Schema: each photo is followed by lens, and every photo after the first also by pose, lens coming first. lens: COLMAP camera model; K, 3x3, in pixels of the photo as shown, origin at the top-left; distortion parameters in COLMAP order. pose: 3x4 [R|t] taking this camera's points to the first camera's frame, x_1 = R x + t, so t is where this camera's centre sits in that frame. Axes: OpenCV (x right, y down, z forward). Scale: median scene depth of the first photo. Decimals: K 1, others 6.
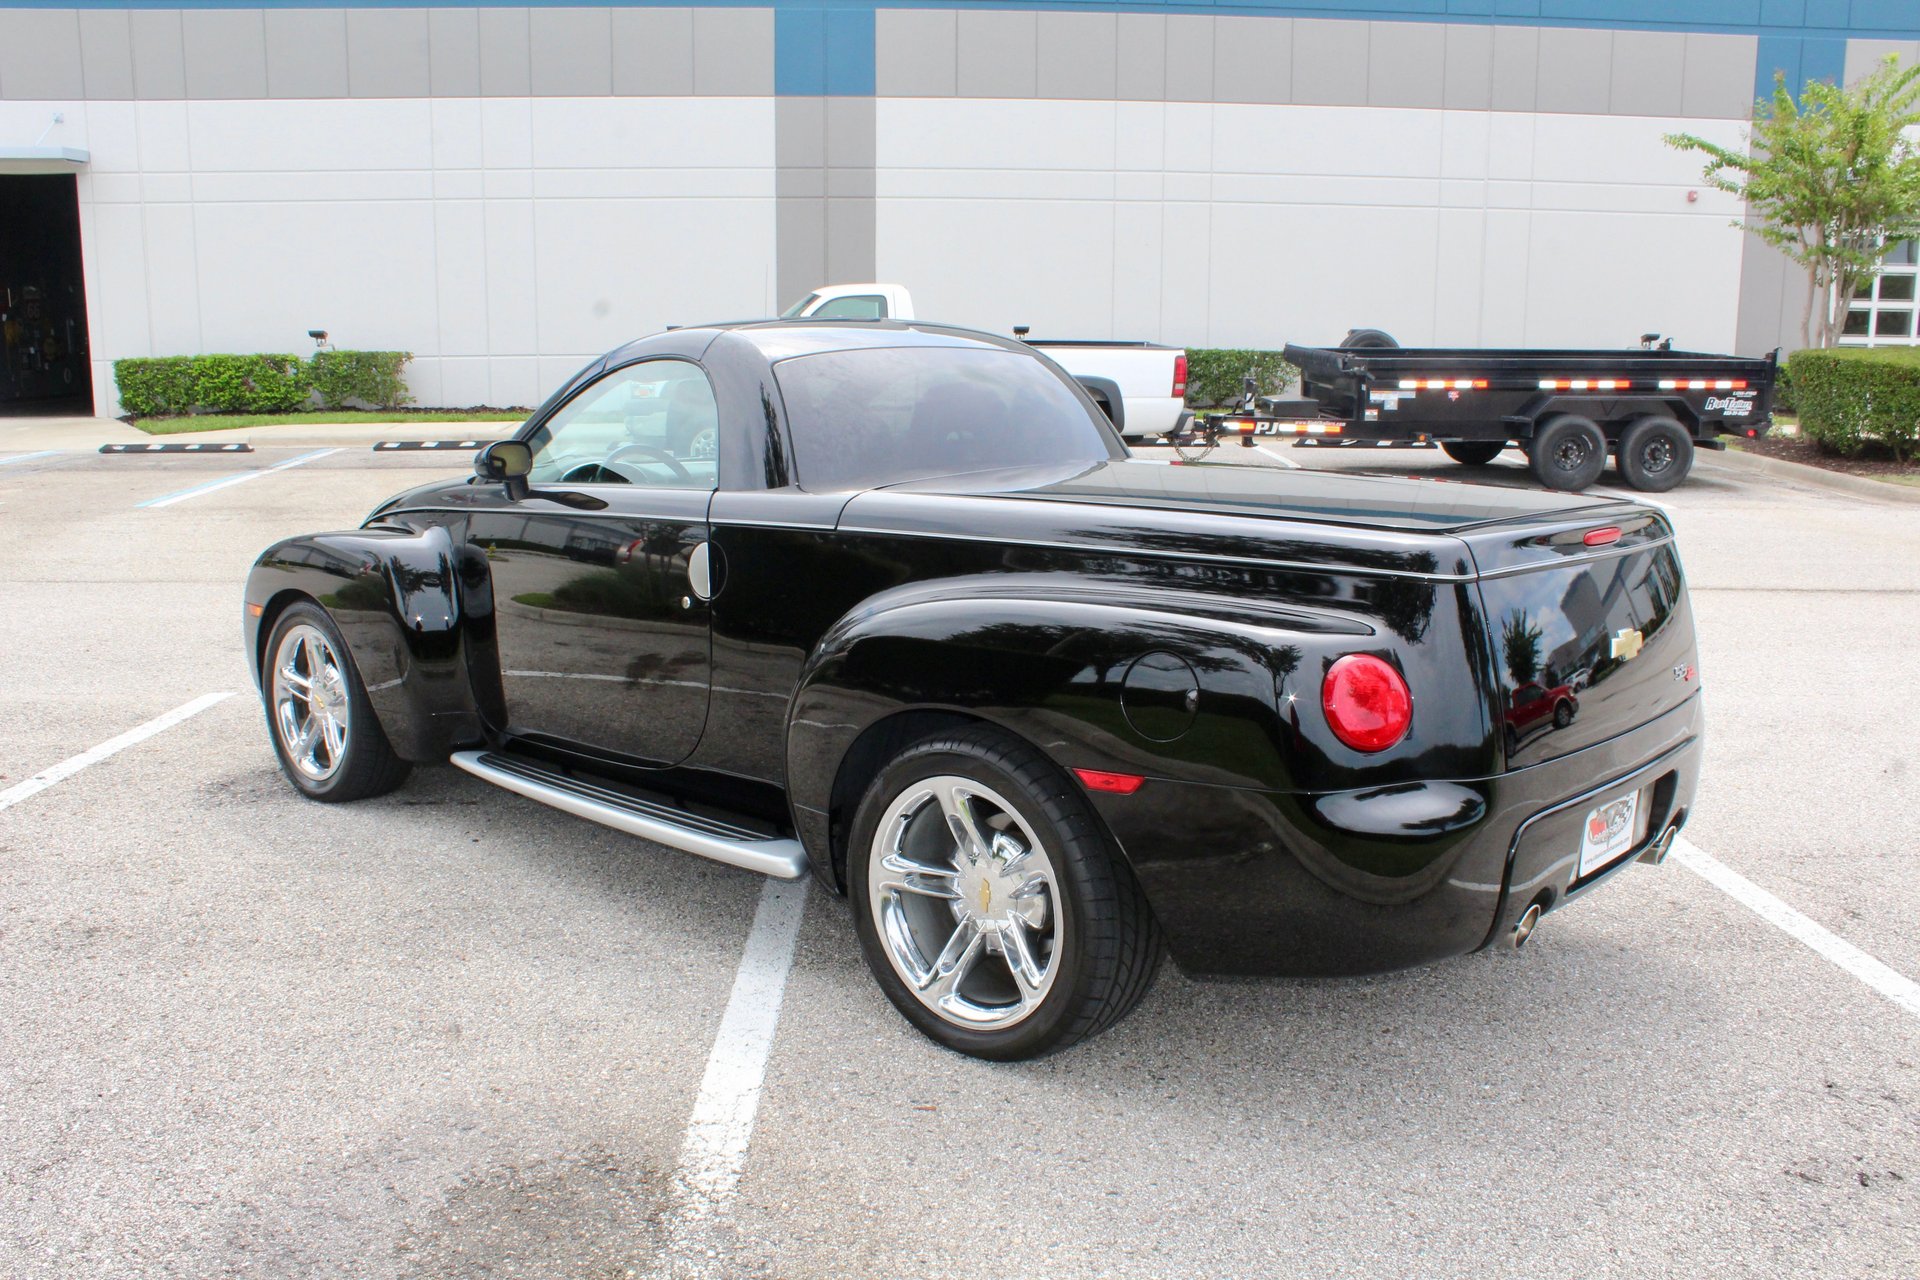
lens RADIAL K [[1683.9, 0, 961.1], [0, 1683.9, 633.1], [0, 0, 1]] dist [-0.156281, 0.141909]
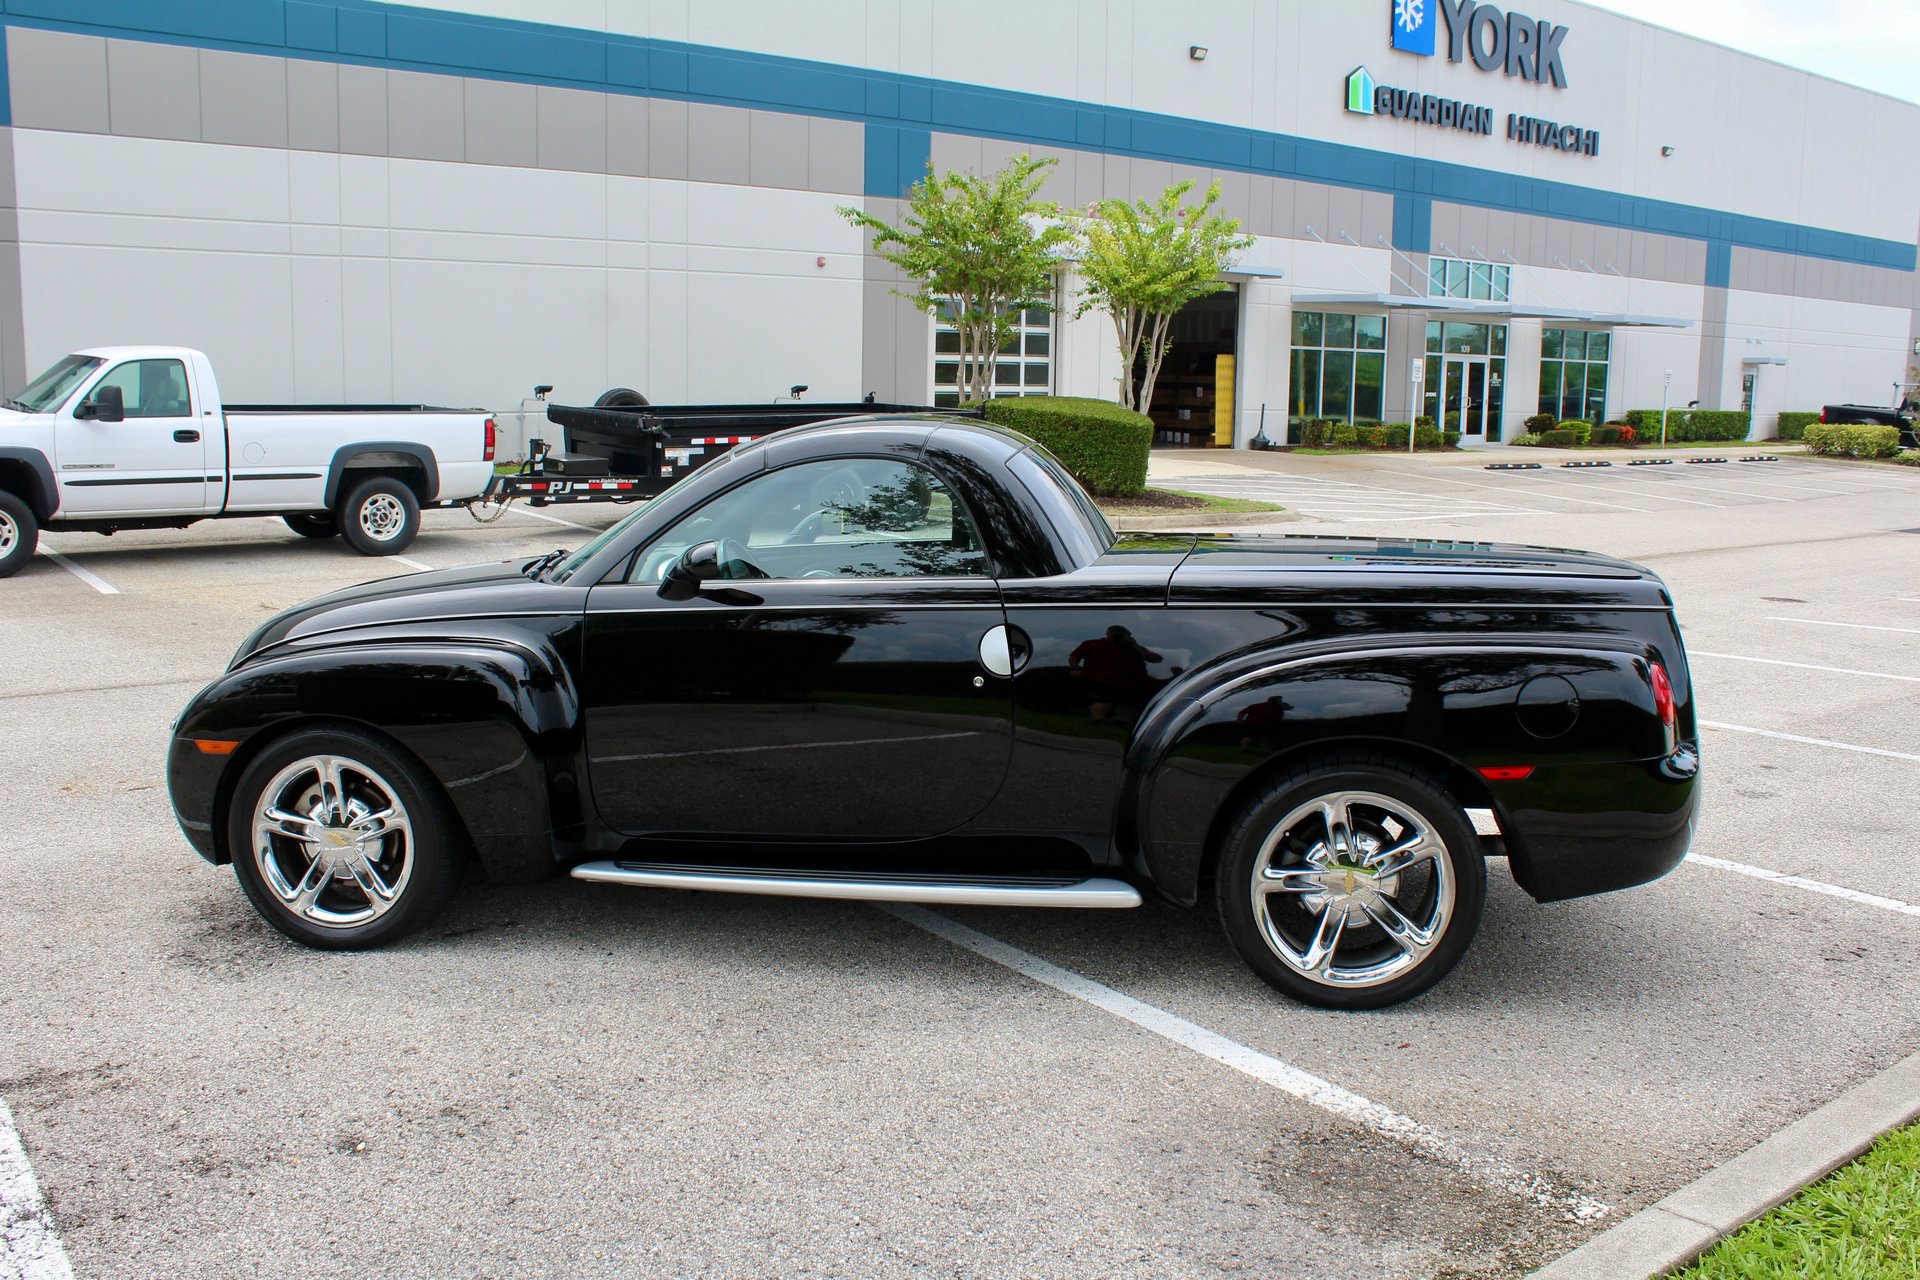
lens RADIAL K [[1690.0, 0, 960.9], [0, 1690.0, 631.2], [0, 0, 1]] dist [-0.163923, 0.159580]
pose [[0.823785, -0.076512, 0.561716, -0.204541], [0.092195, 0.995741, 0.000421, -0.013576], [-0.559356, 0.051441, 0.827330, 0.022854]]
